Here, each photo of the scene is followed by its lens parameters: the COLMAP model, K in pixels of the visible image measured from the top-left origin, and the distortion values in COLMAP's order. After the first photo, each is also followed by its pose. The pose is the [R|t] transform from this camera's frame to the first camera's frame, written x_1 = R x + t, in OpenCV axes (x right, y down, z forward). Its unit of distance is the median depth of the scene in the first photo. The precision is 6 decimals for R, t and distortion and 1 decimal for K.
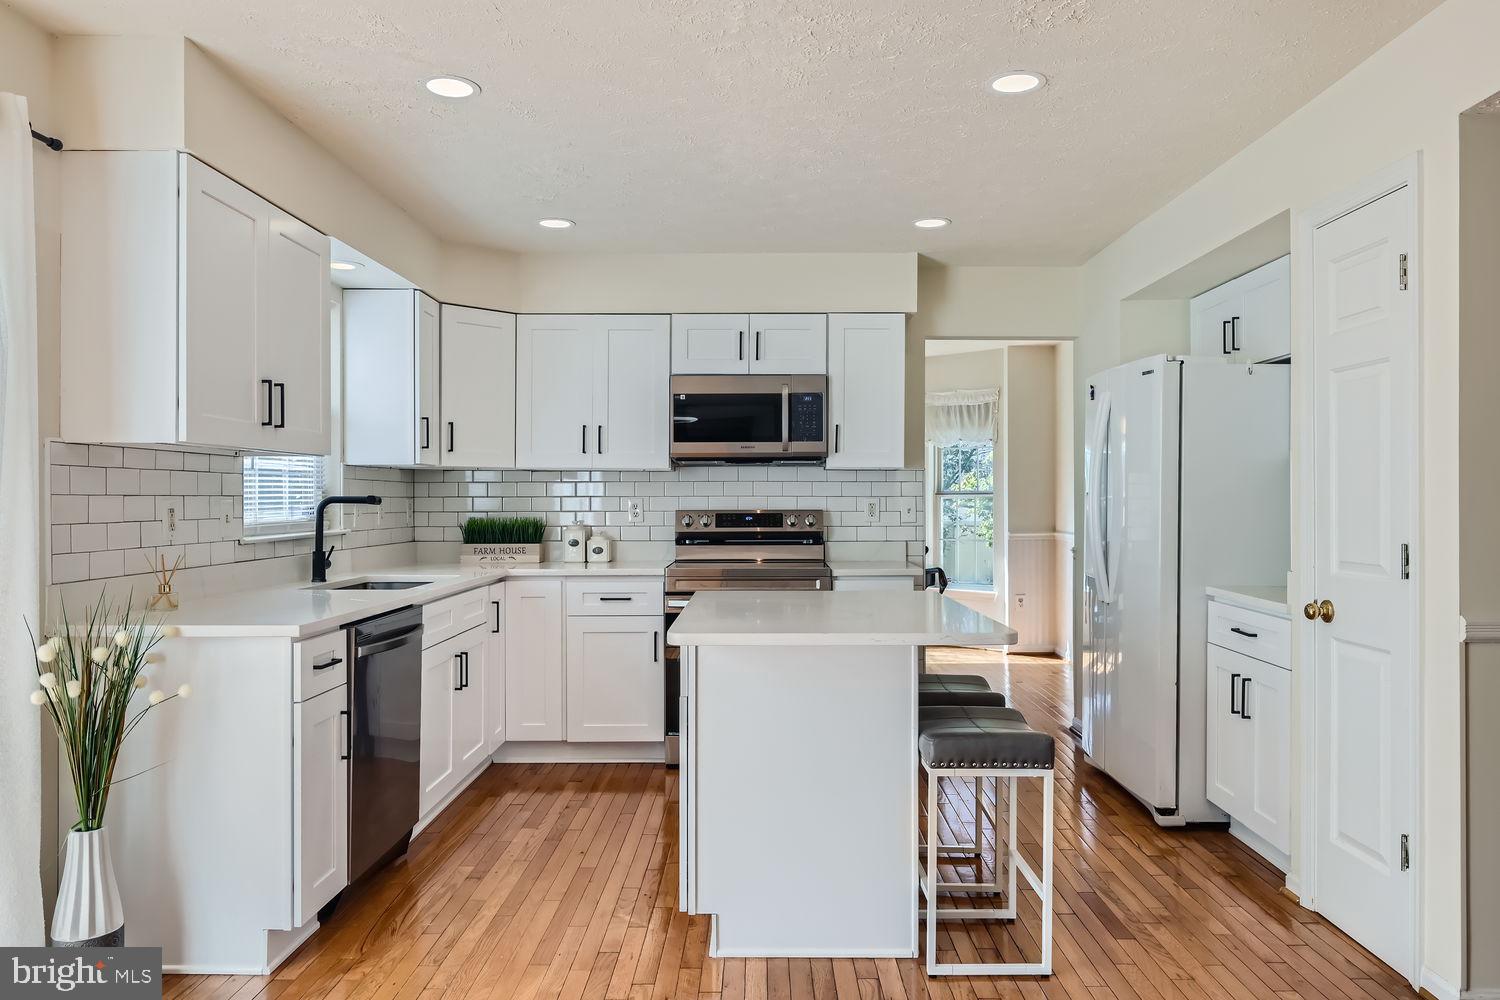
lens RADIAL K [[1061.7, 0, 754.1], [0, 1061.7, 497.6], [0, 0, 1]] dist [-0.006314, -0.006200]
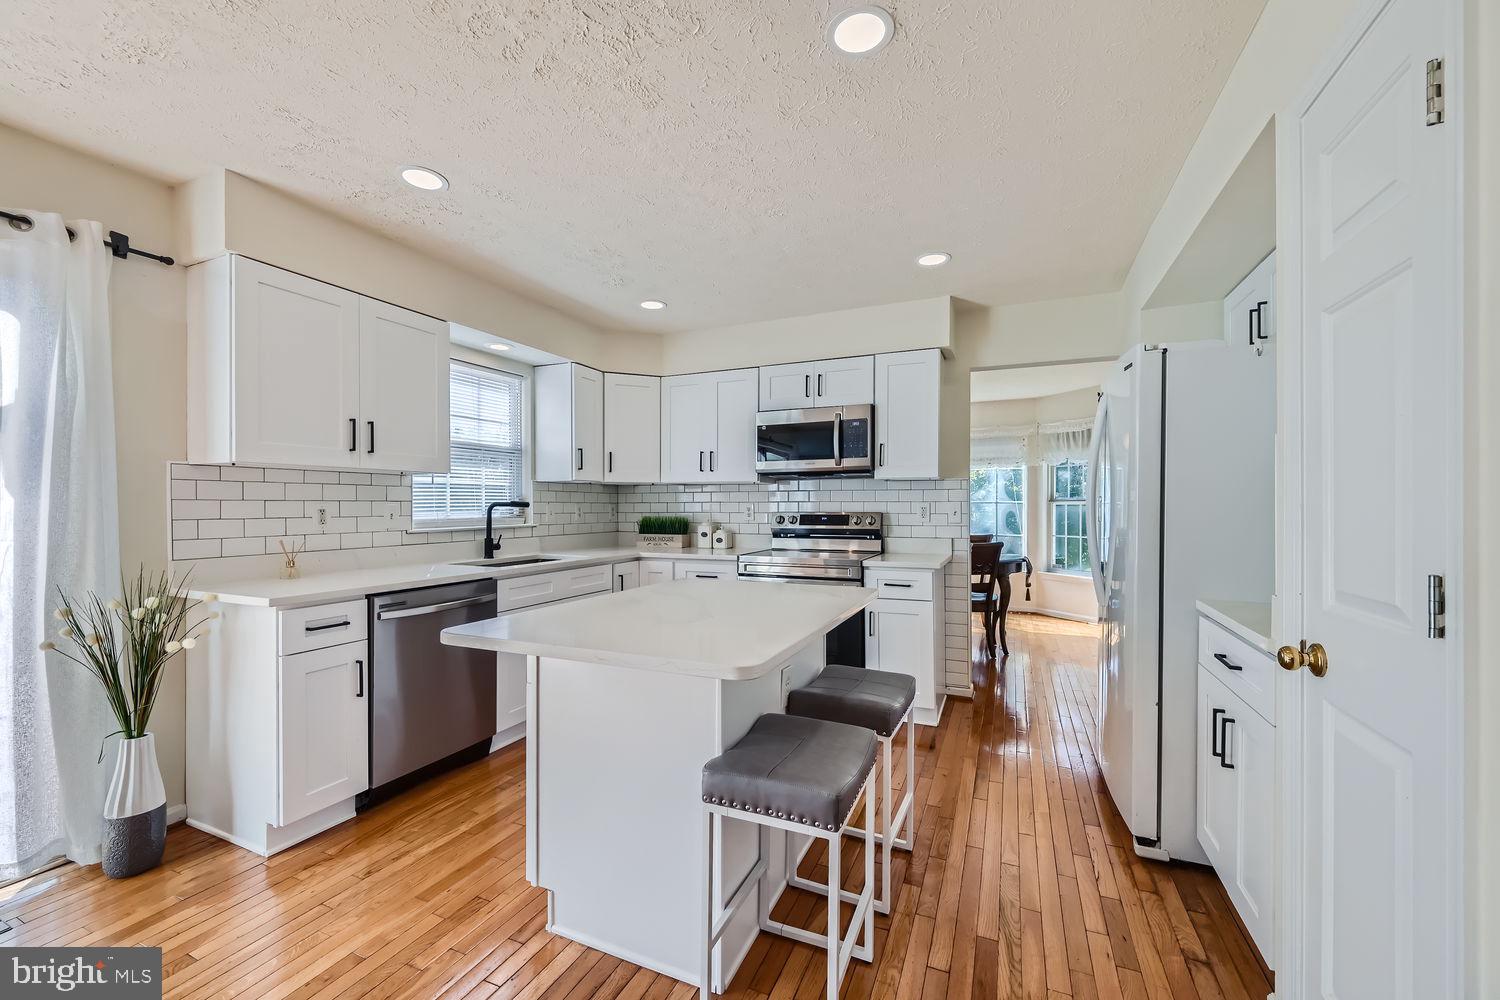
lens RADIAL K [[600.8, 0, 741.4], [0, 600.8, 507.1], [0, 0, 1]] dist [-0.001668, 0.000142]
pose [[0.916165, 0.000406, -0.400802, 0.216413], [0.000838, 0.999995, 0.002929, 0.003368], [0.400801, -0.003020, 0.916160, 0.299405]]
